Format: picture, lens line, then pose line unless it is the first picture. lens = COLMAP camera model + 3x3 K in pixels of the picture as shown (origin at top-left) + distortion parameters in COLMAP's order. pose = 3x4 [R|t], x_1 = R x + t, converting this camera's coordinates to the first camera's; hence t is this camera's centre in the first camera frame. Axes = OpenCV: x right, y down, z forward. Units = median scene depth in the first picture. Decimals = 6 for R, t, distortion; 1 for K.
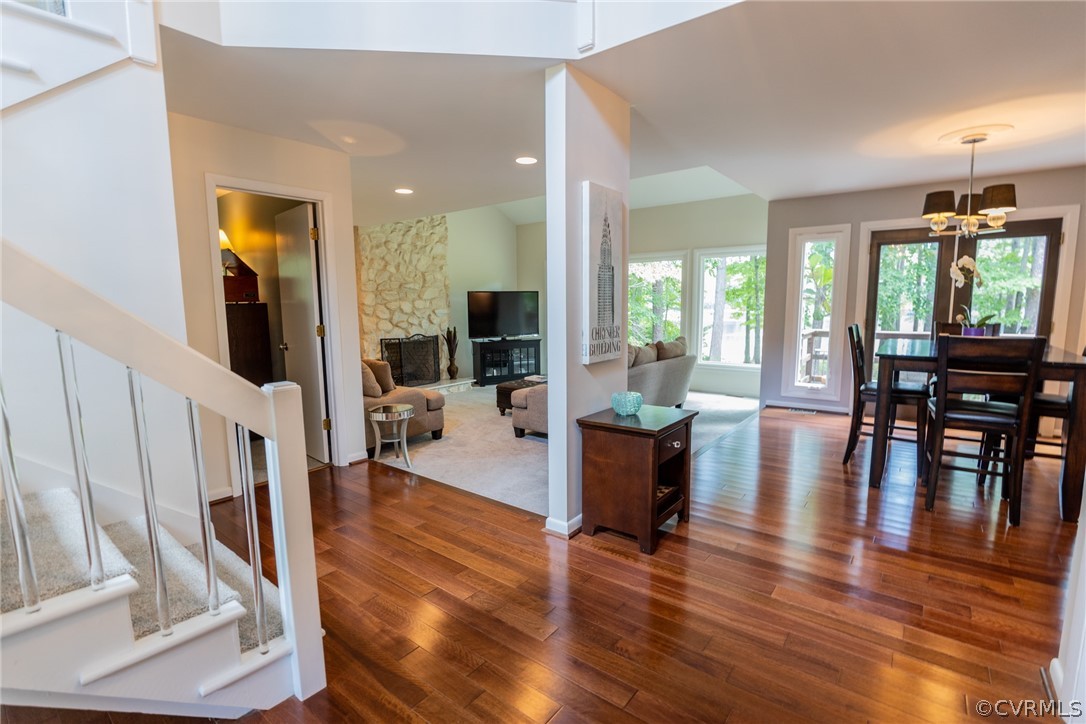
lens RADIAL K [[496.5, 0, 545.1], [0, 496.5, 367.4], [0, 0, 1]] dist [-0.032331, 0.004720]
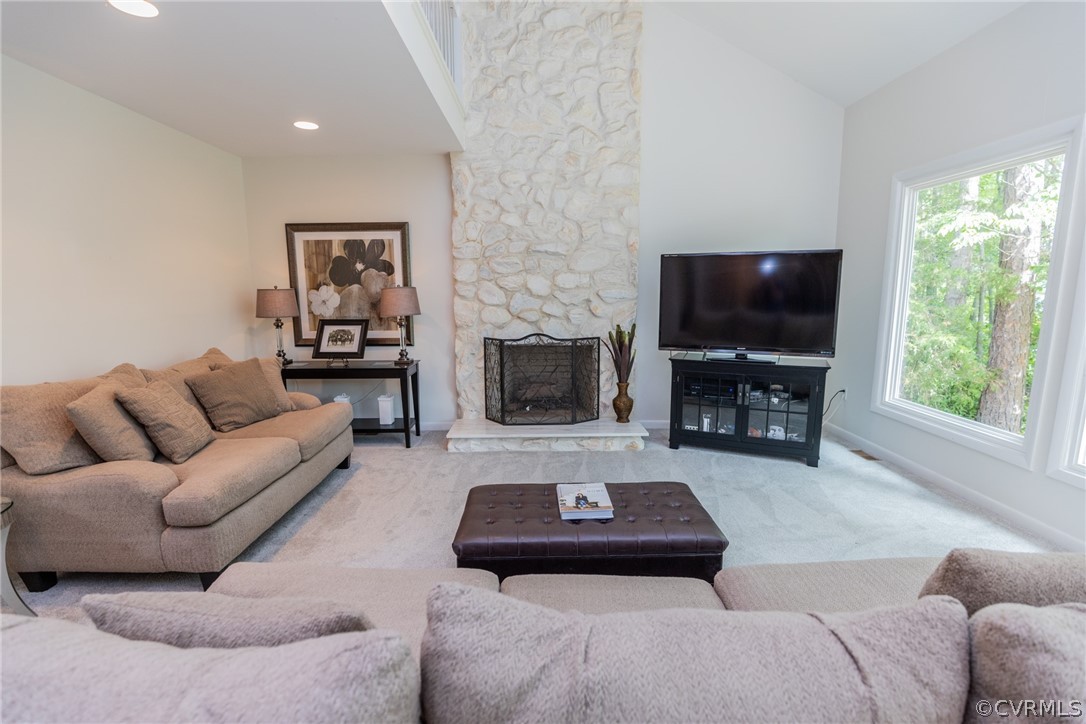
lens RADIAL K [[496.5, 0, 542.8], [0, 496.5, 364.5], [0, 0, 1]] dist [-0.032331, 0.004720]
pose [[0.624319, 0.125416, -0.771036, 0.312278], [-0.101818, 0.991672, 0.078862, -0.133477], [0.774506, 0.029270, 0.631889, 1.118355]]
